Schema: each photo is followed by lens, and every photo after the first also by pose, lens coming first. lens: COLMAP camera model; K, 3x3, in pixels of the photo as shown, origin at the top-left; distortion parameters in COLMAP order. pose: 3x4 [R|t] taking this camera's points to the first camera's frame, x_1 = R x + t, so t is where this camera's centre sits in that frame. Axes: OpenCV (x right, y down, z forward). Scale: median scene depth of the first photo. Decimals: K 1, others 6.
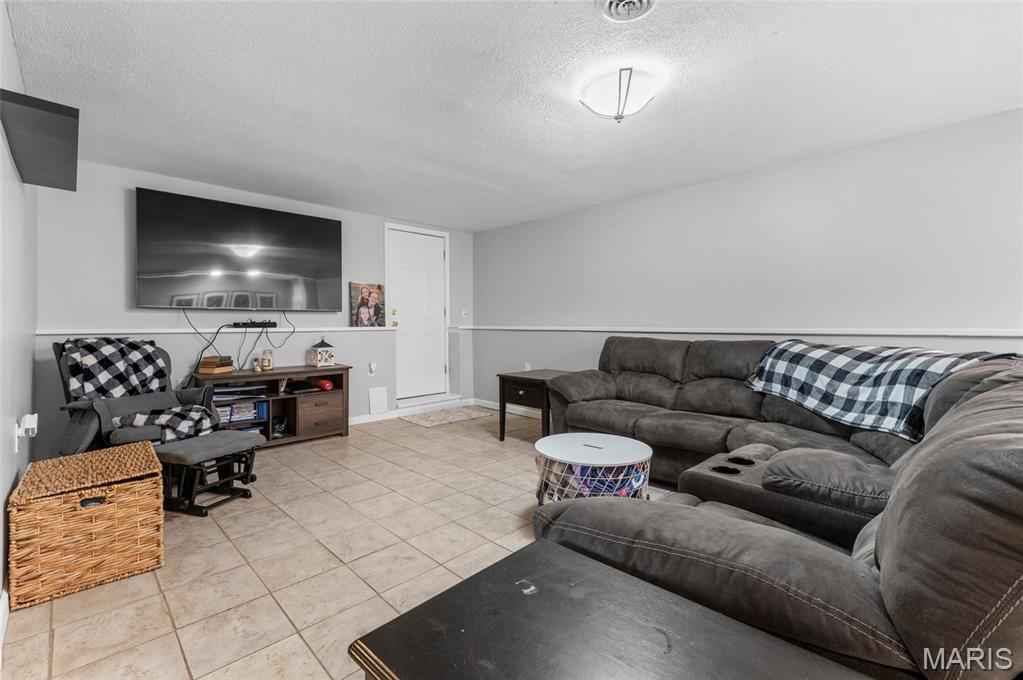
lens RADIAL K [[441.3, 0, 510.9], [0, 441.3, 331.5], [0, 0, 1]] dist [-0.002243, -0.000517]
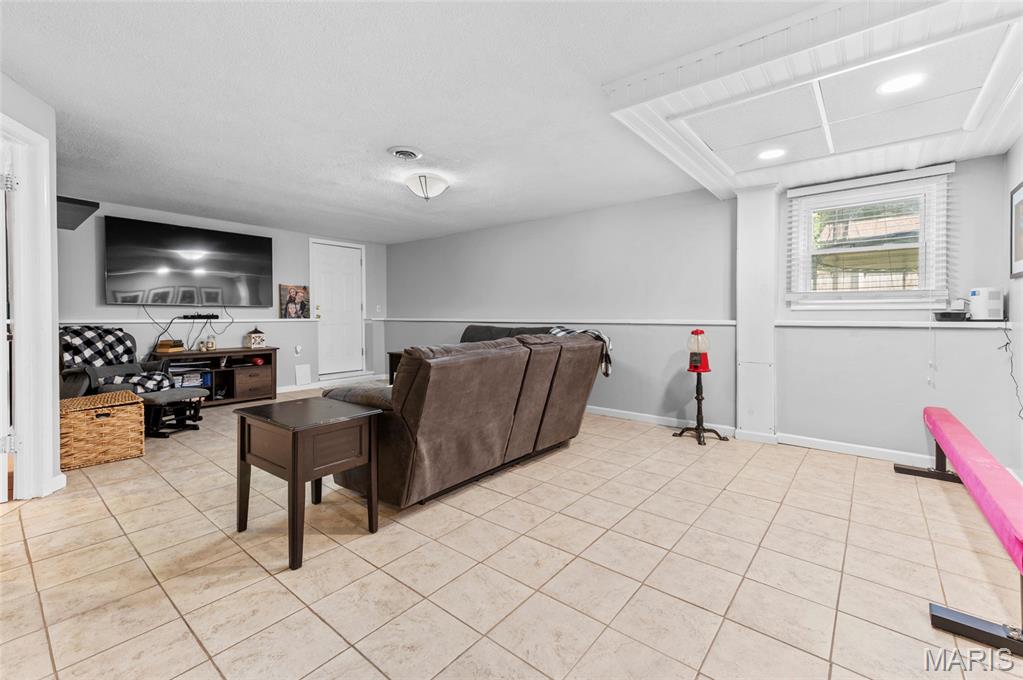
lens RADIAL K [[411.0, 0, 513.5], [0, 411.0, 325.8], [0, 0, 1]] dist [-0.001961, 0.000052]
pose [[0.992119, -0.002075, 0.125281, 0.274569], [0.001529, 0.999989, 0.004453, 0.010469], [-0.125289, -0.004227, 0.992111, -0.476689]]
